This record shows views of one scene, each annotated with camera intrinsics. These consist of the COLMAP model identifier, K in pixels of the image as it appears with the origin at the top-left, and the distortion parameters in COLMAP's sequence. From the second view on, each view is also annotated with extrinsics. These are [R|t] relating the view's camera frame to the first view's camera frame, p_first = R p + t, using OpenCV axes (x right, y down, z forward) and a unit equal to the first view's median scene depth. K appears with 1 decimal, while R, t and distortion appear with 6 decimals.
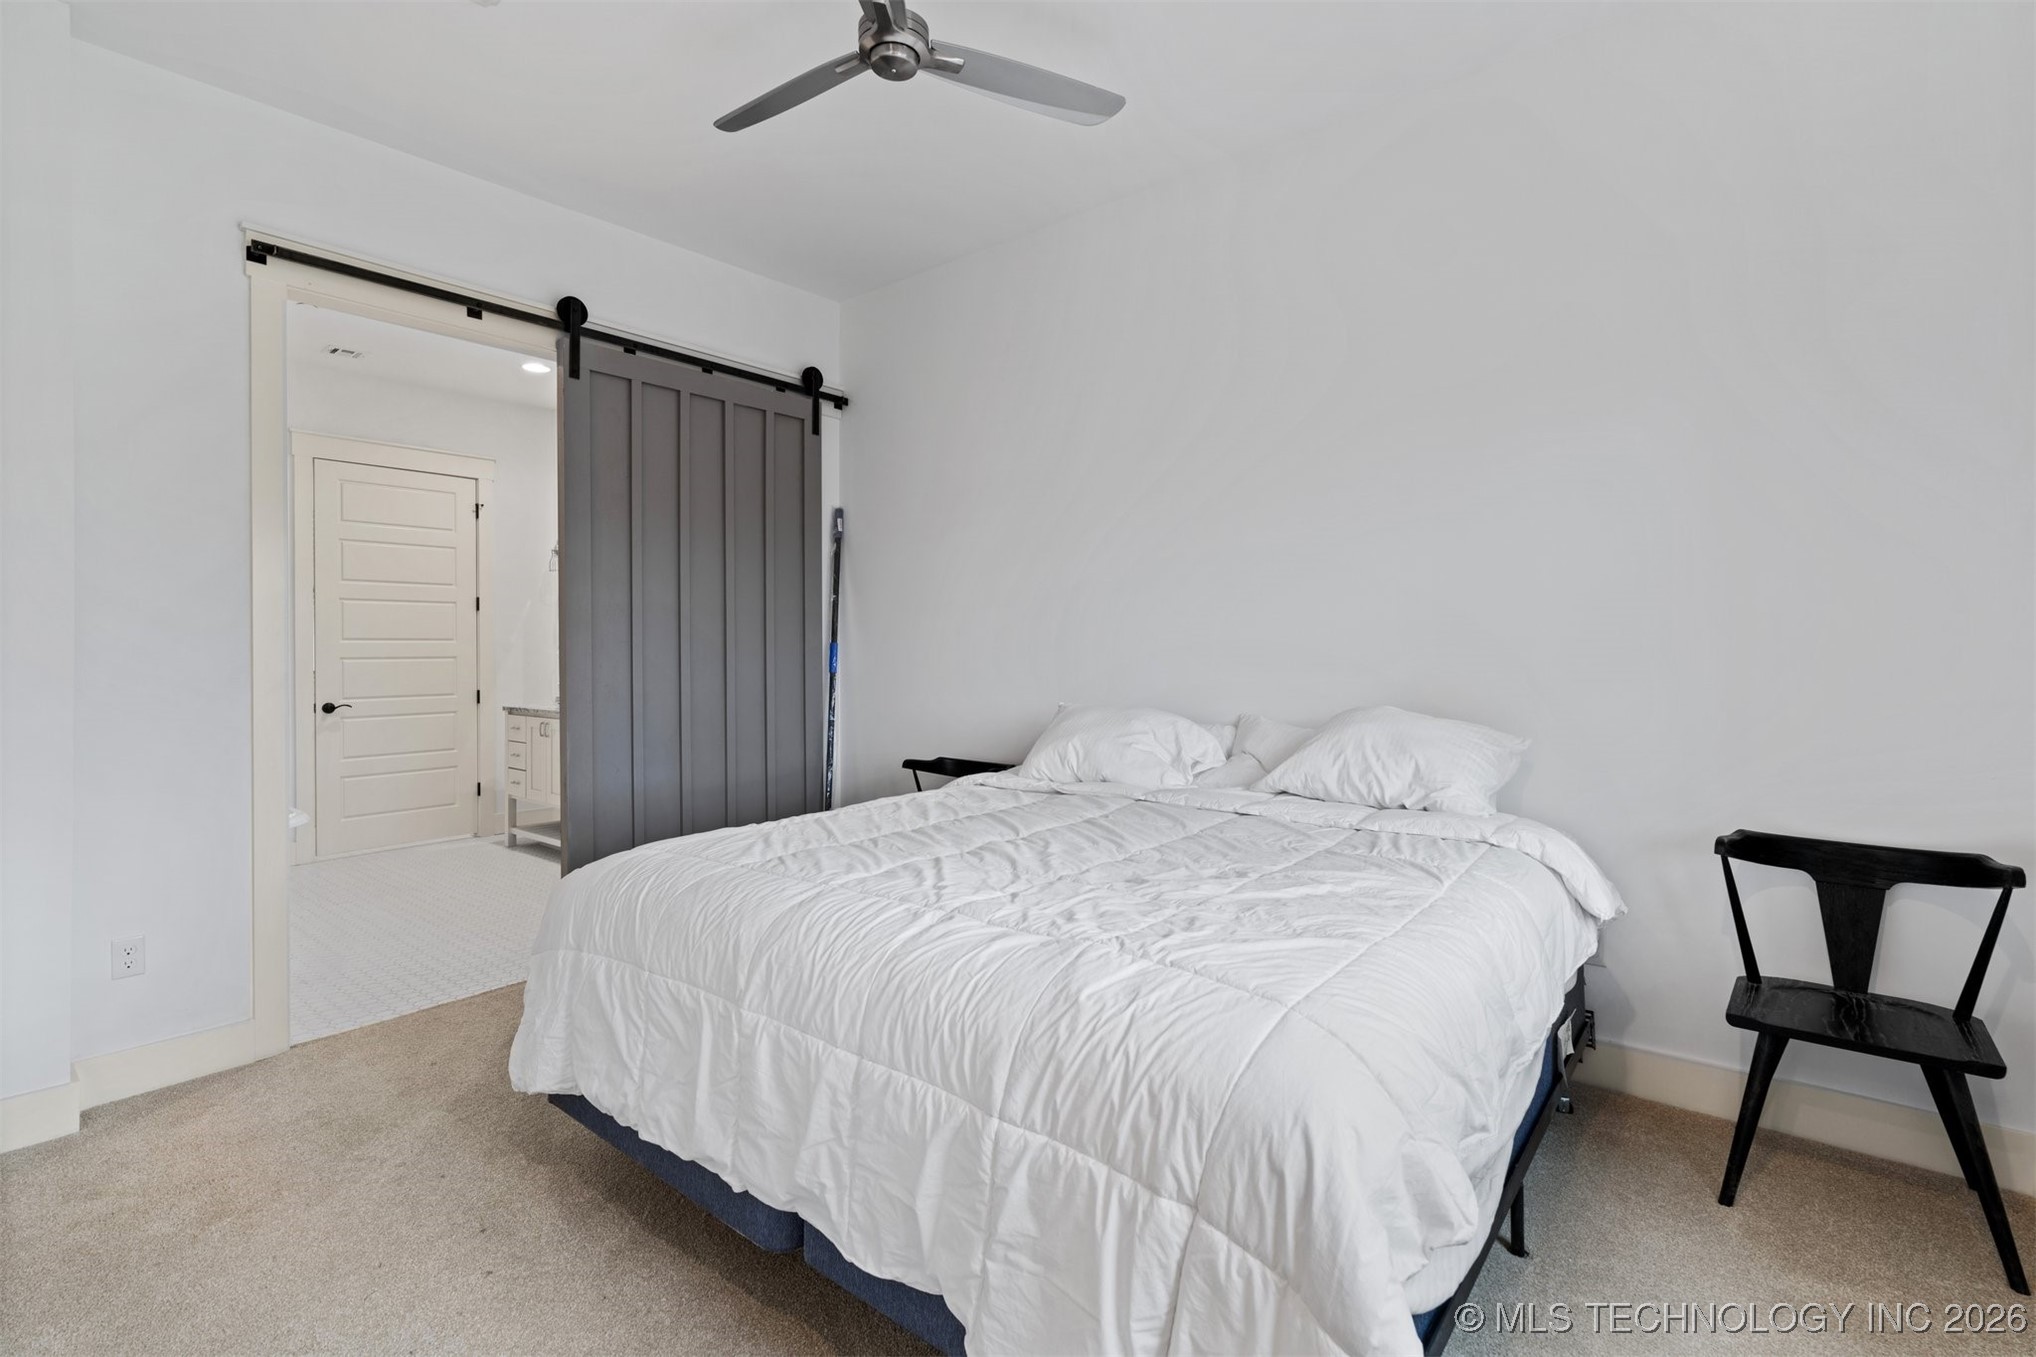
lens RADIAL K [[920.0, 0, 1026.1], [0, 920.0, 645.9], [0, 0, 1]] dist [-0.009112, 0.003209]
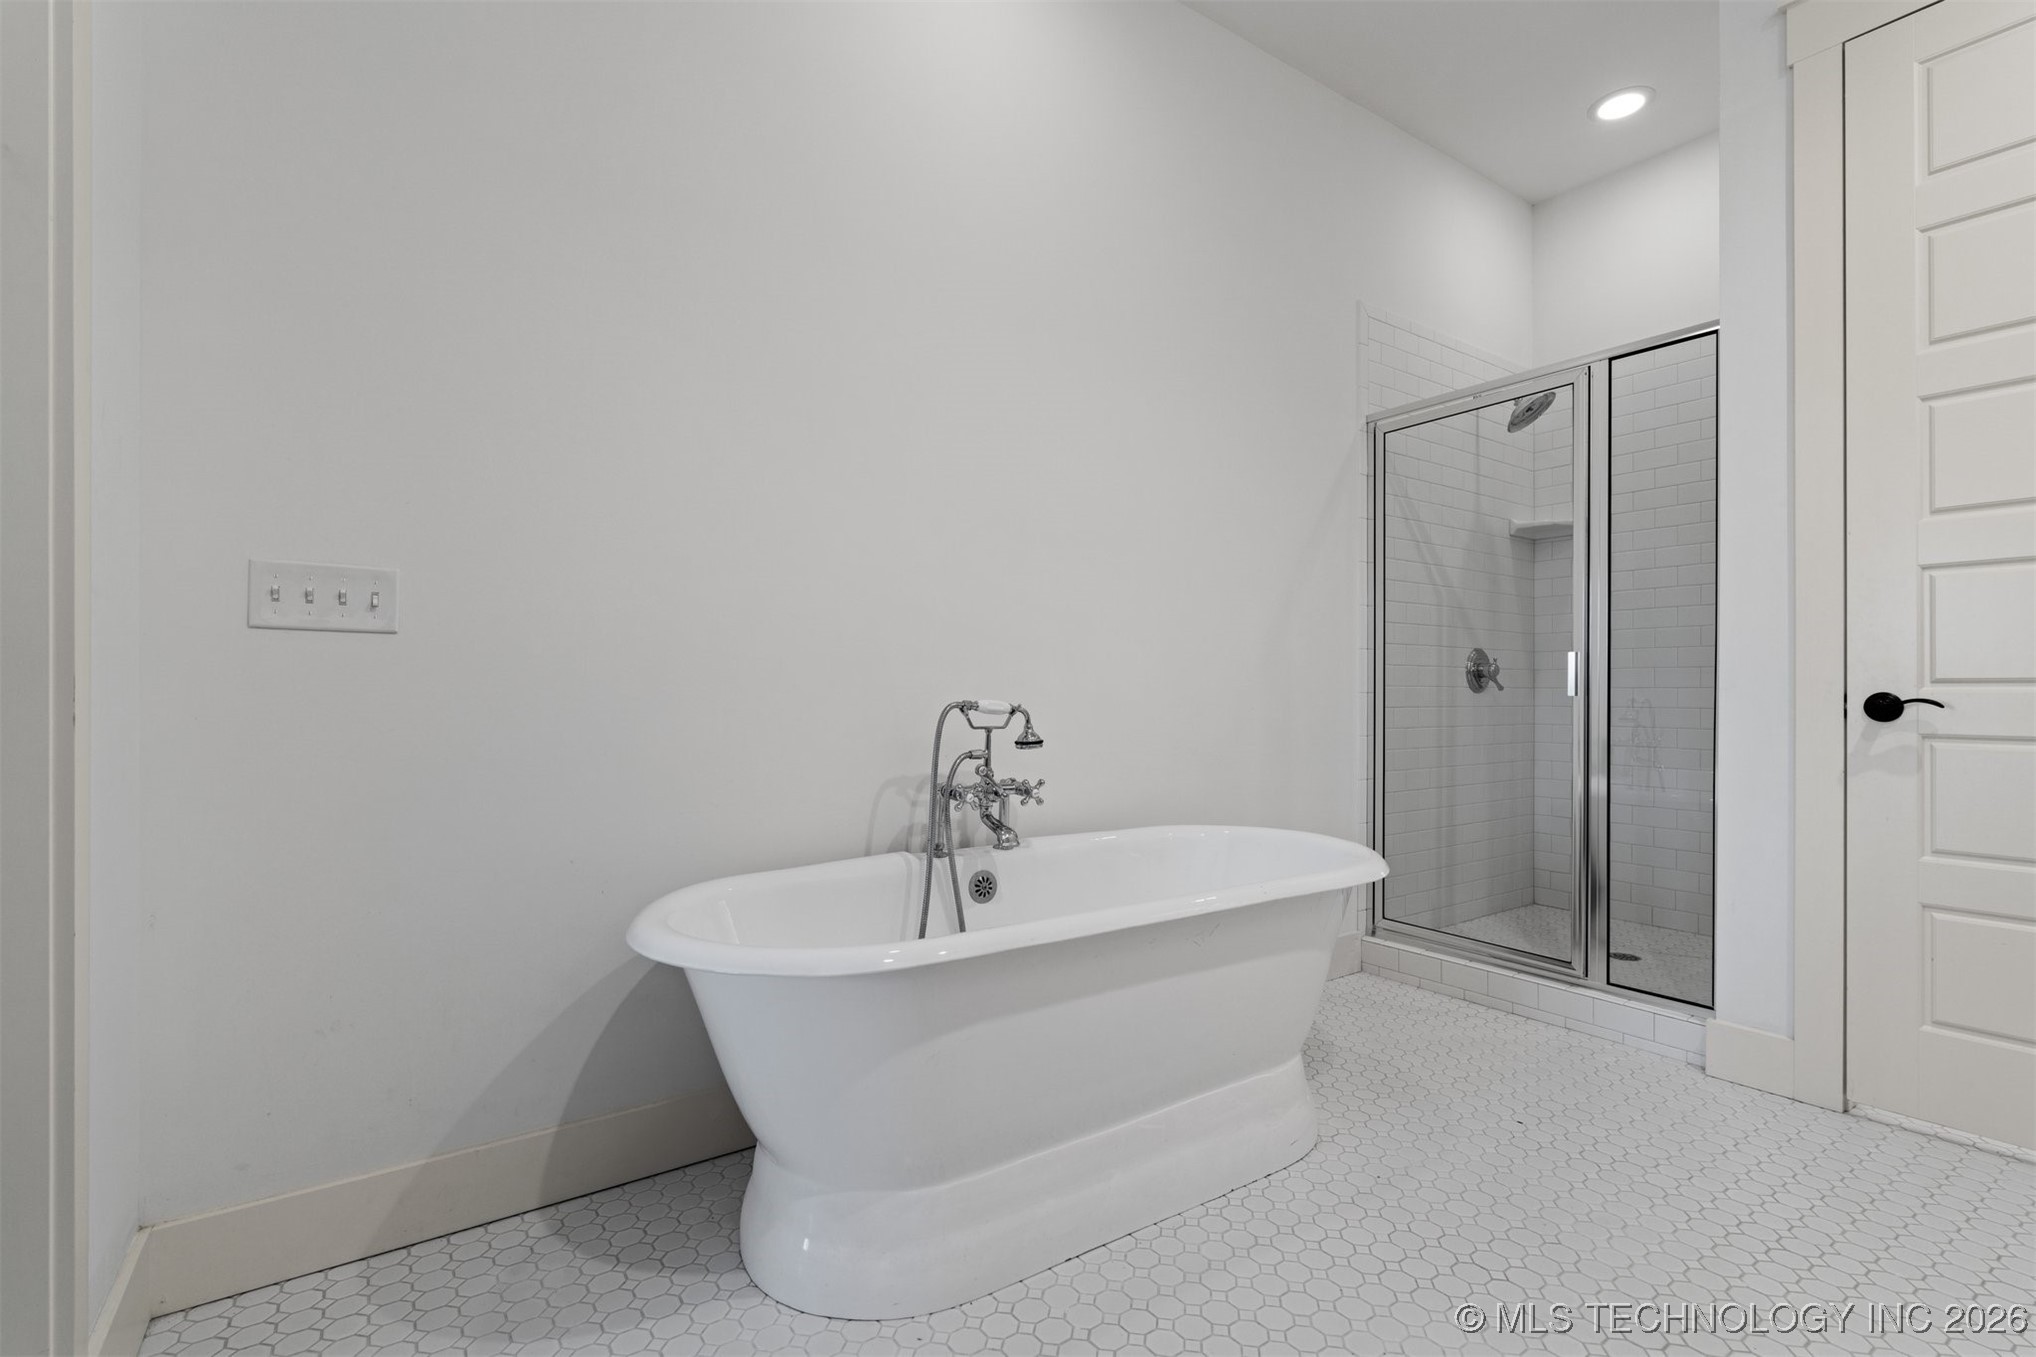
lens RADIAL K [[920.0, 0, 1007.3], [0, 920.0, 685.4], [0, 0, 1]] dist [-0.009112, 0.003209]
pose [[-0.283622, 0.003076, -0.958931, -0.312546], [-0.001652, 0.999992, 0.003696, 0.058722], [0.958935, 0.002632, -0.283614, 0.770026]]
